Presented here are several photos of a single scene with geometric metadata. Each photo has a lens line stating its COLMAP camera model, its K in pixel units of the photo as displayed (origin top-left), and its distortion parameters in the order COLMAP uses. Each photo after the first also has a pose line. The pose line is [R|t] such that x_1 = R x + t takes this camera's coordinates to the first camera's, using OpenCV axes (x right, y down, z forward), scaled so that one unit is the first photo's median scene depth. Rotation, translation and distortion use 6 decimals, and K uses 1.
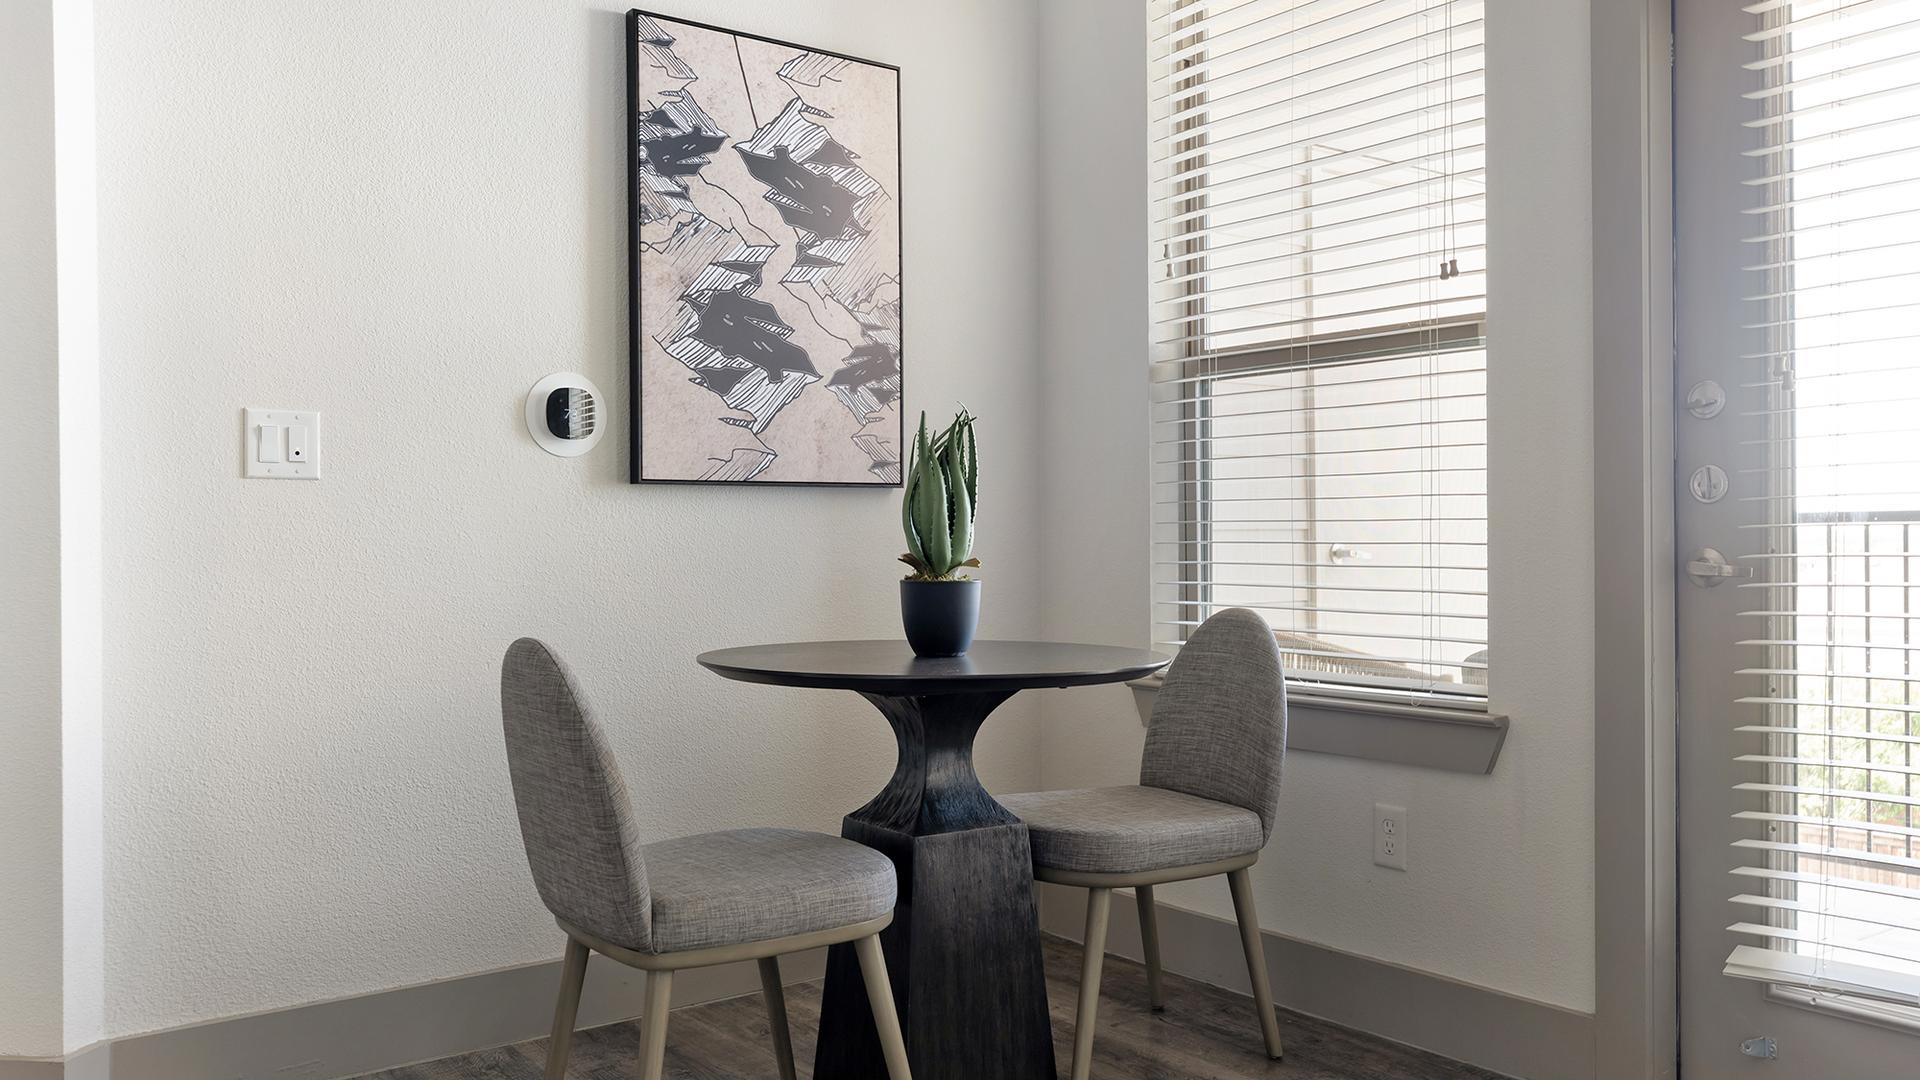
lens RADIAL K [[1534.9, 0, 967.1], [0, 1534.9, 535.6], [0, 0, 1]] dist [0.036990, 0.006236]
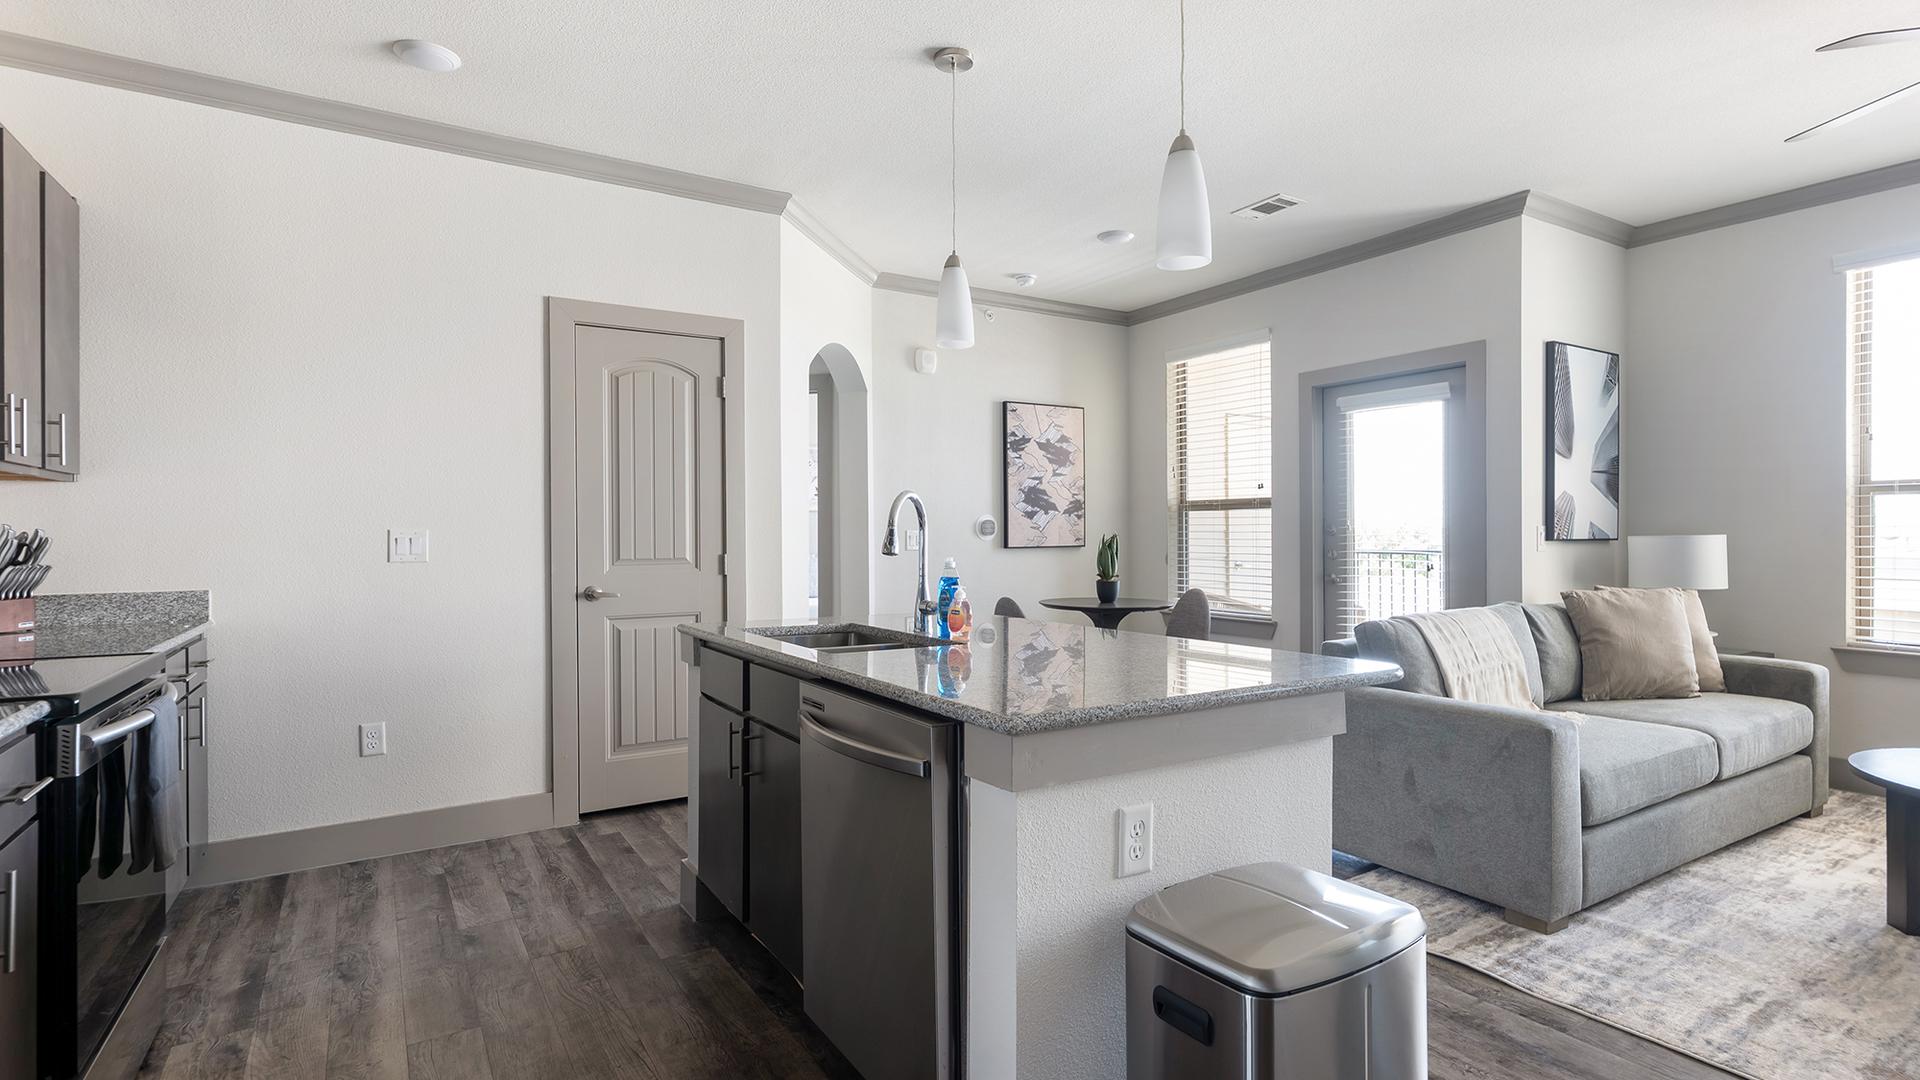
lens RADIAL K [[909.8, 0, 979.4], [0, 909.8, 546.3], [0, 0, 1]] dist [0.003209, 0.002048]
pose [[0.996825, -0.000835, -0.079616, -0.116310], [0.002116, 0.999870, 0.016001, -0.066738], [0.079592, -0.016119, 0.996697, -0.876768]]
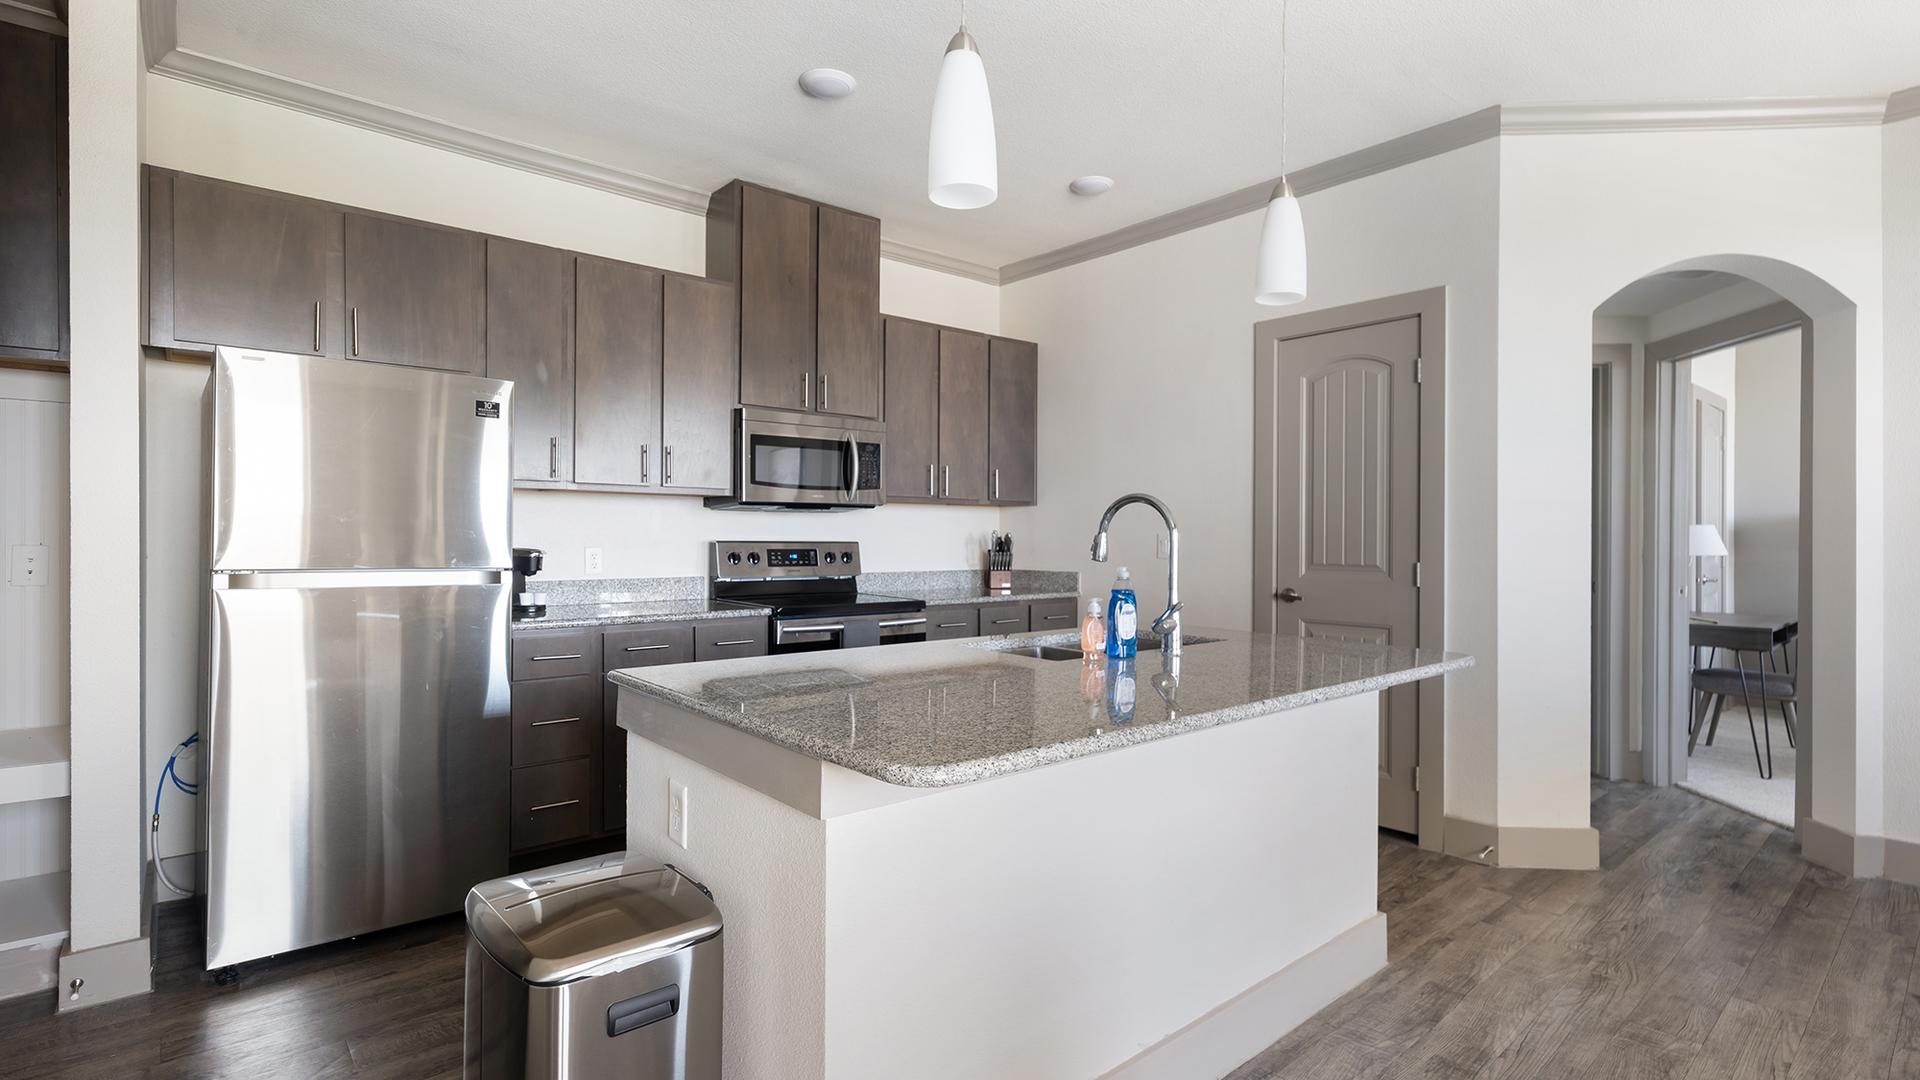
lens RADIAL K [[909.8, 0, 975.4], [0, 909.8, 541.1], [0, 0, 1]] dist [0.003209, 0.002048]
pose [[0.071225, 0.007792, -0.997430, 0.481121], [-0.004174, 0.999963, 0.007513, -0.068325], [0.997452, 0.003628, 0.071255, -0.258818]]
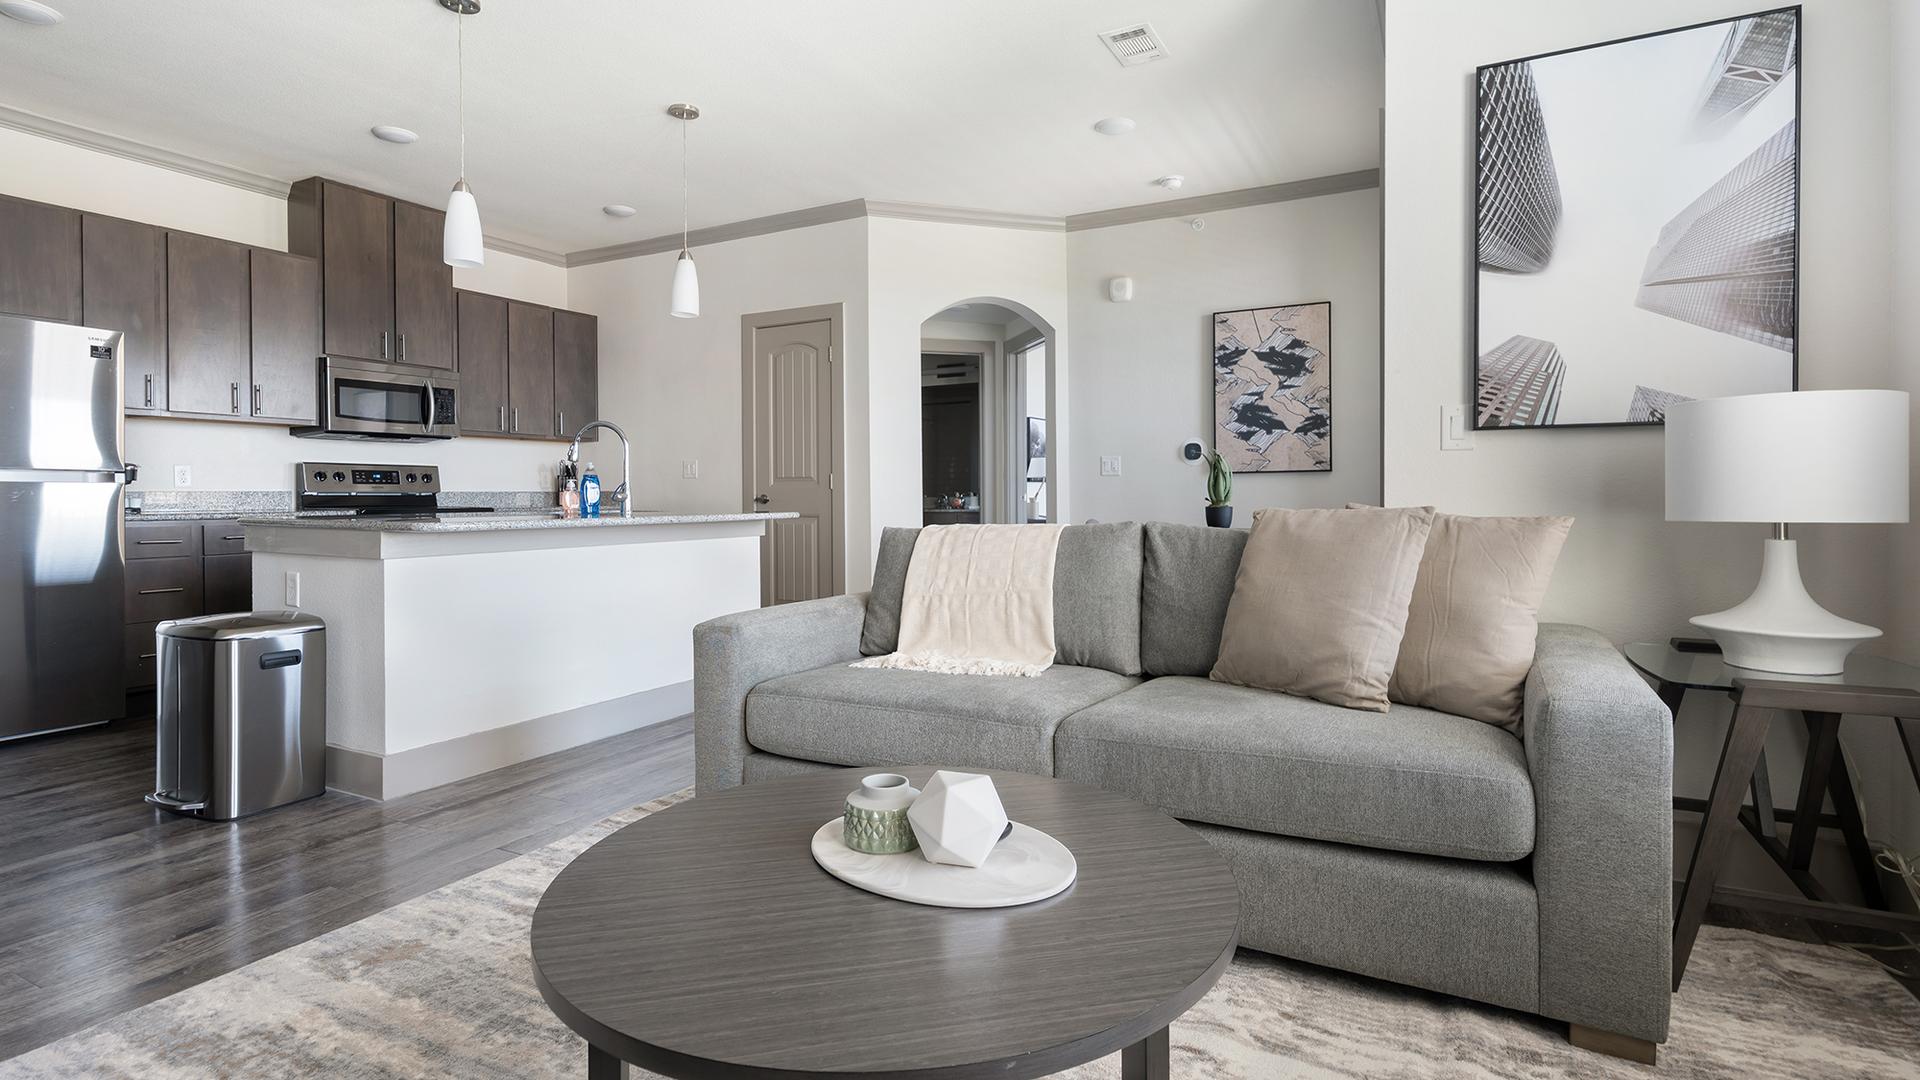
lens RADIAL K [[909.8, 0, 976.6], [0, 909.8, 501.3], [0, 0, 1]] dist [0.003209, 0.002048]
pose [[0.430538, 0.008581, -0.902532, 1.123609], [0.004271, 0.999924, 0.011544, -0.003367], [0.902563, -0.008825, 0.430468, -0.154951]]
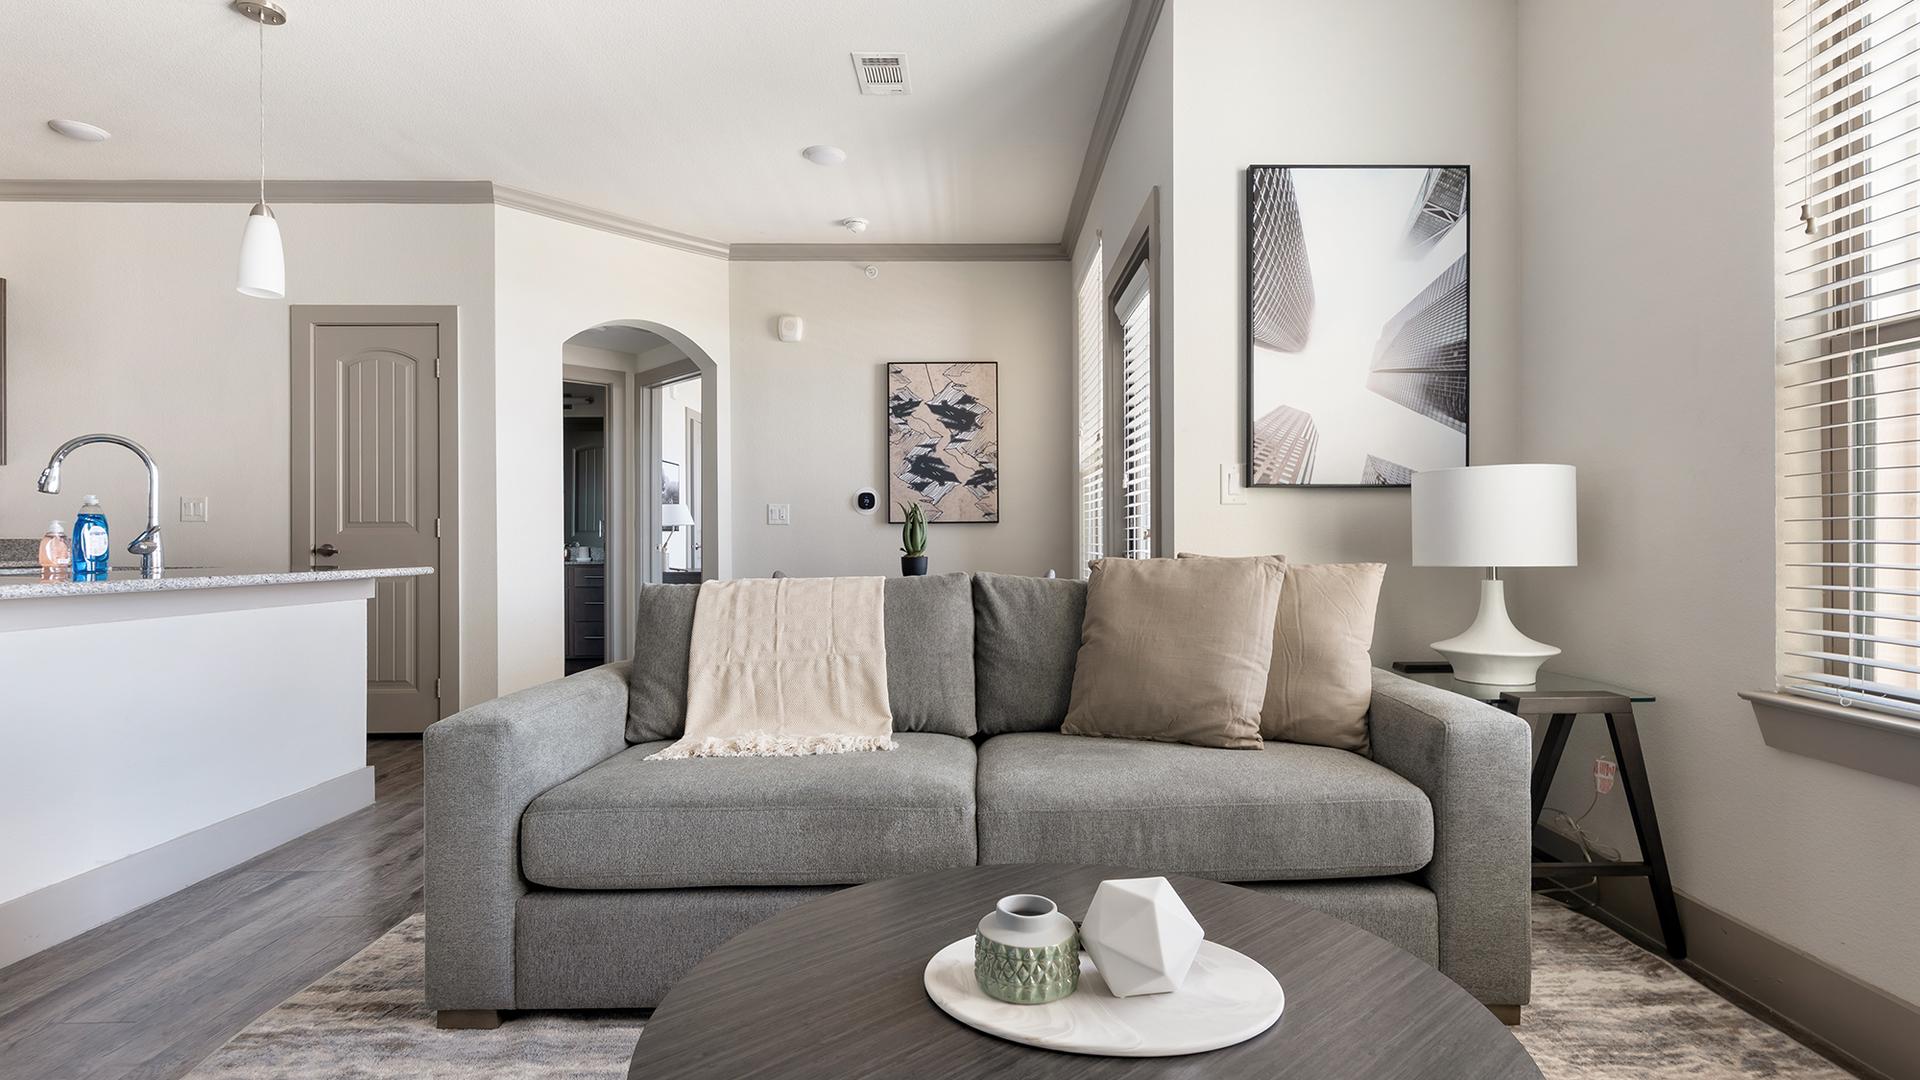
lens RADIAL K [[909.8, 0, 977.1], [0, 909.8, 537.2], [0, 0, 1]] dist [0.003209, 0.002048]
pose [[0.805593, -0.002683, -0.592464, 0.916829], [0.000853, 0.999994, -0.003369, -0.002421], [0.592469, 0.002209, 0.805590, -0.285628]]
